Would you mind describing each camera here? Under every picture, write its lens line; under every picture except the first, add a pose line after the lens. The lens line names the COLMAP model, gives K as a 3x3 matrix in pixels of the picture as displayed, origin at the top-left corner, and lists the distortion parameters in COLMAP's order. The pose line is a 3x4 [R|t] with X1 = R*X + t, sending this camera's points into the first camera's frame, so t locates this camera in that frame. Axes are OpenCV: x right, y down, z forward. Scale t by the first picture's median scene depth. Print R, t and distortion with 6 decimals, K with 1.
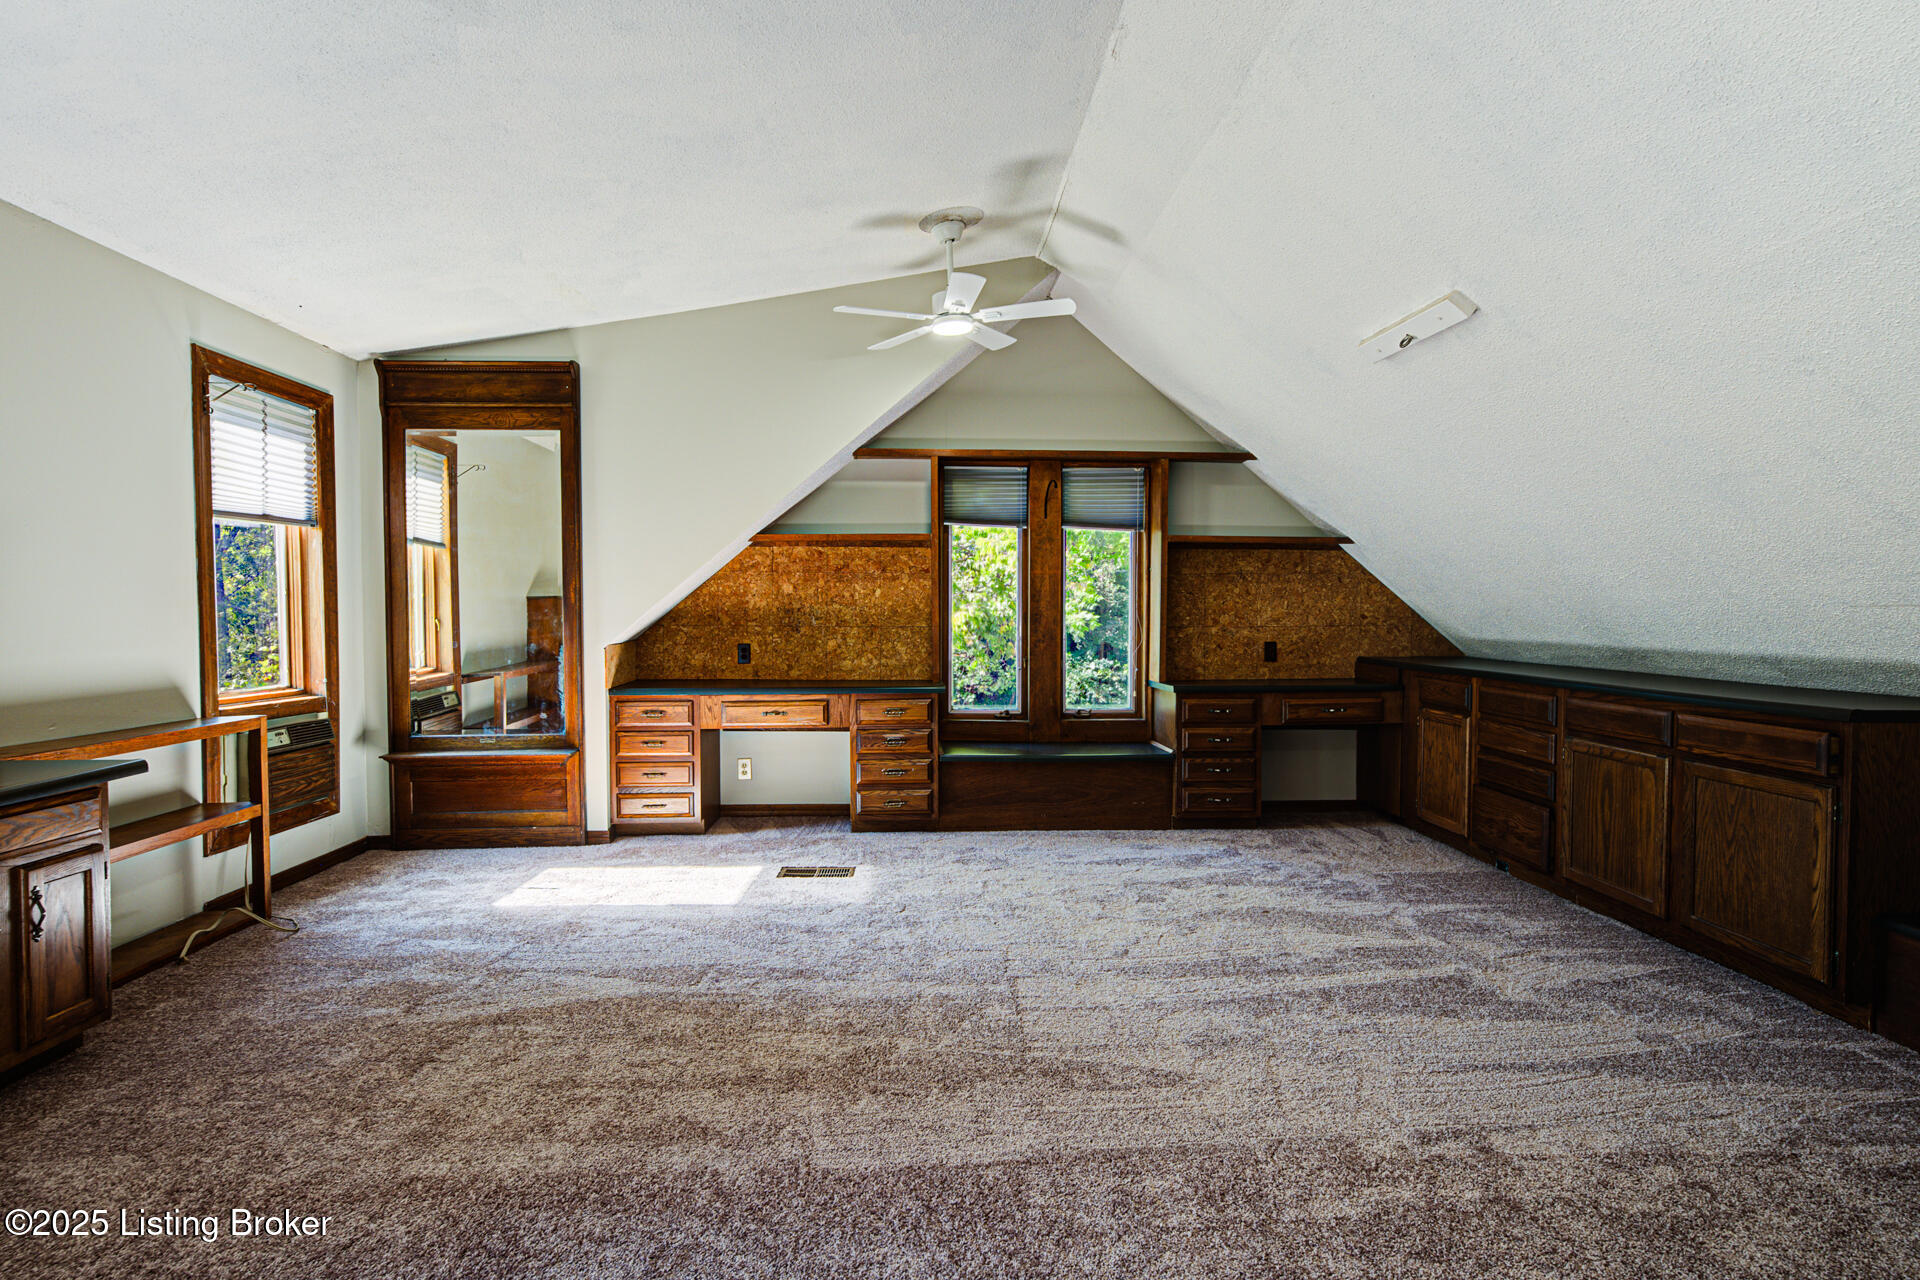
lens RADIAL K [[1009.6, 0, 965.0], [0, 1009.6, 639.5], [0, 0, 1]] dist [0.007633, 0.001597]
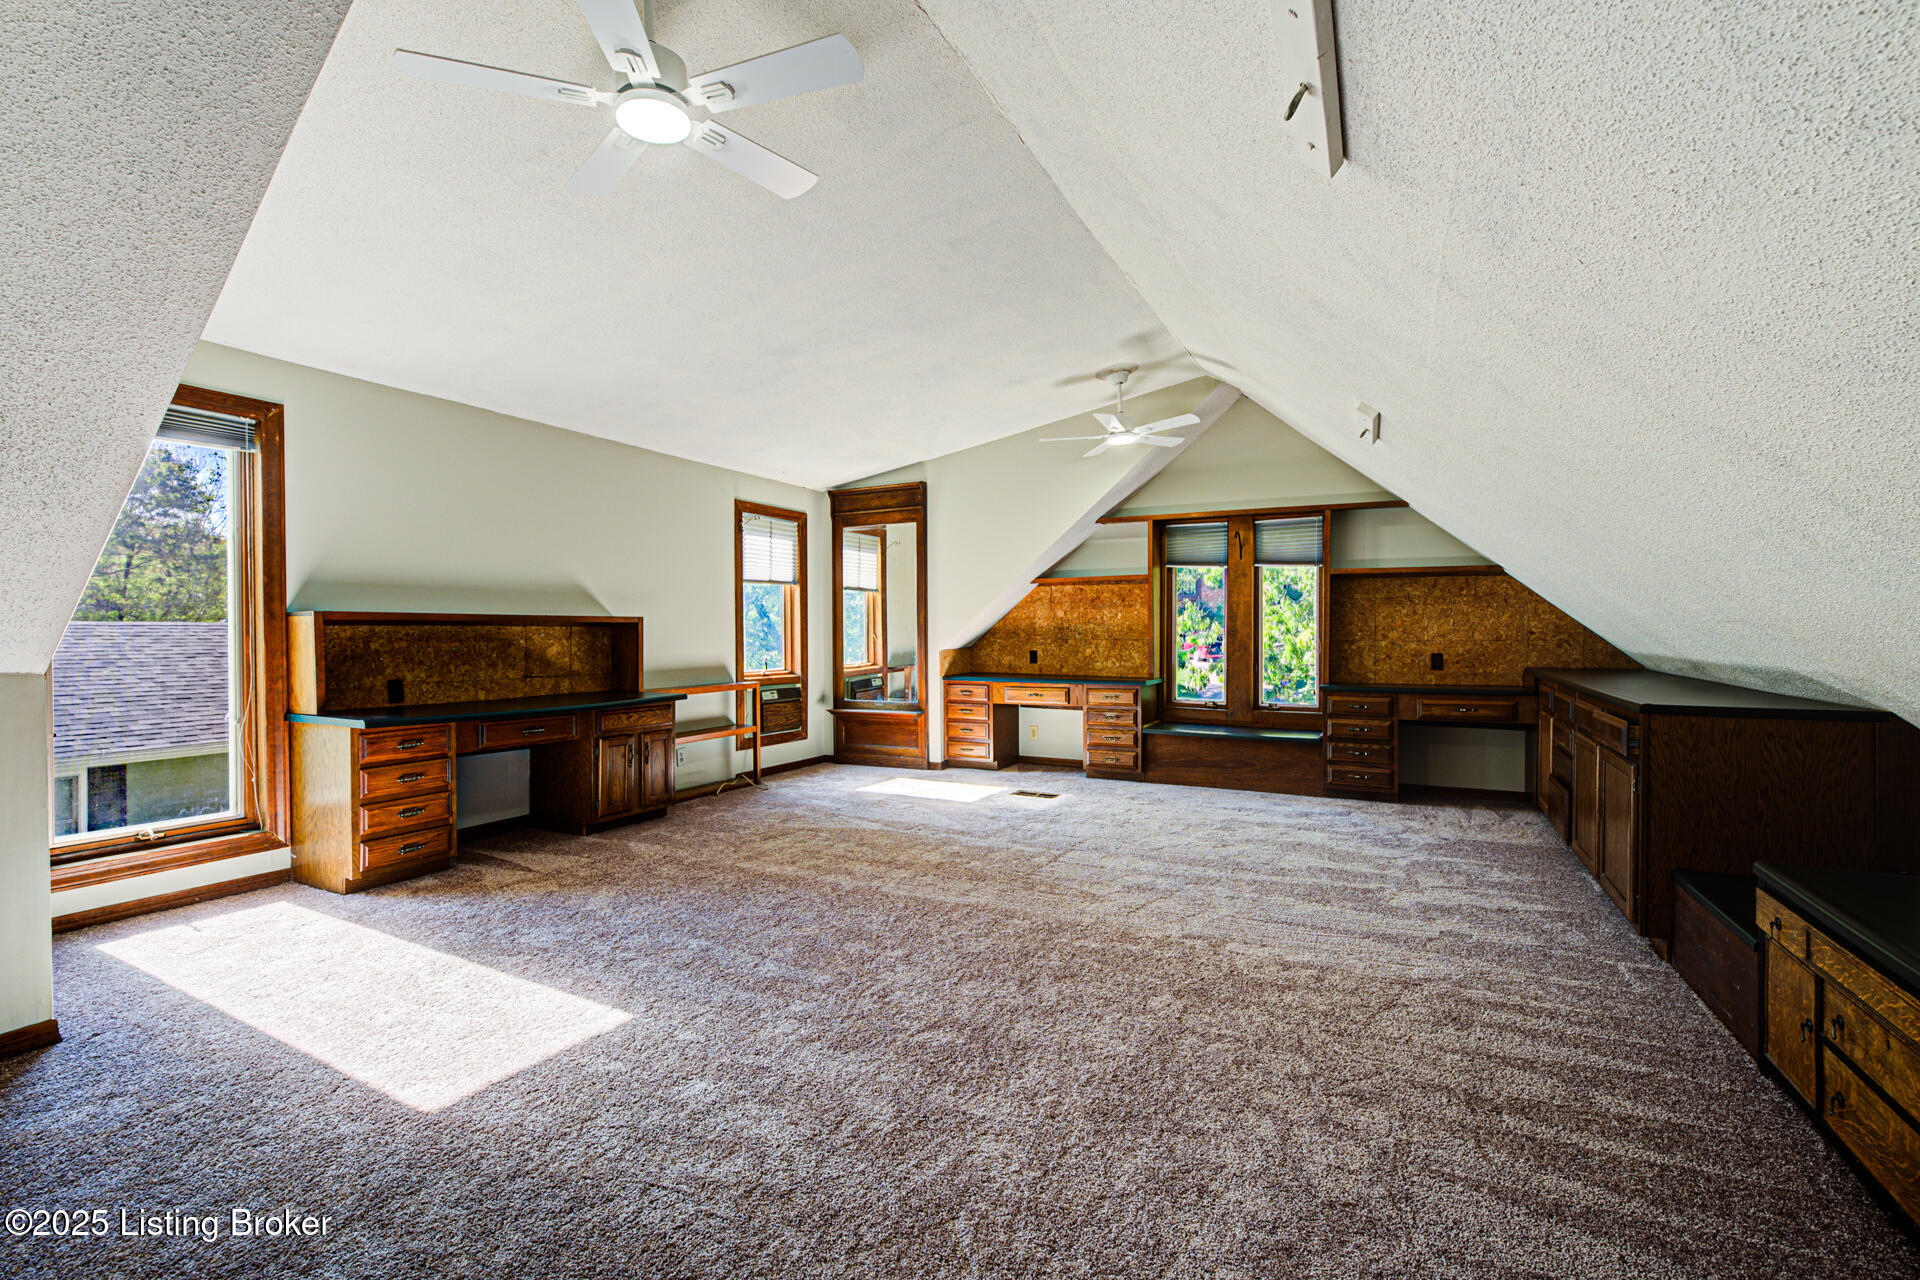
lens RADIAL K [[864.6, 0, 956.2], [0, 864.6, 639.4], [0, 0, 1]] dist [-0.000225, -0.000139]
pose [[0.863222, 0.003590, -0.504812, 0.403417], [-0.012064, 0.999836, -0.013518, 0.007974], [0.504680, 0.017759, 0.863124, -0.219395]]
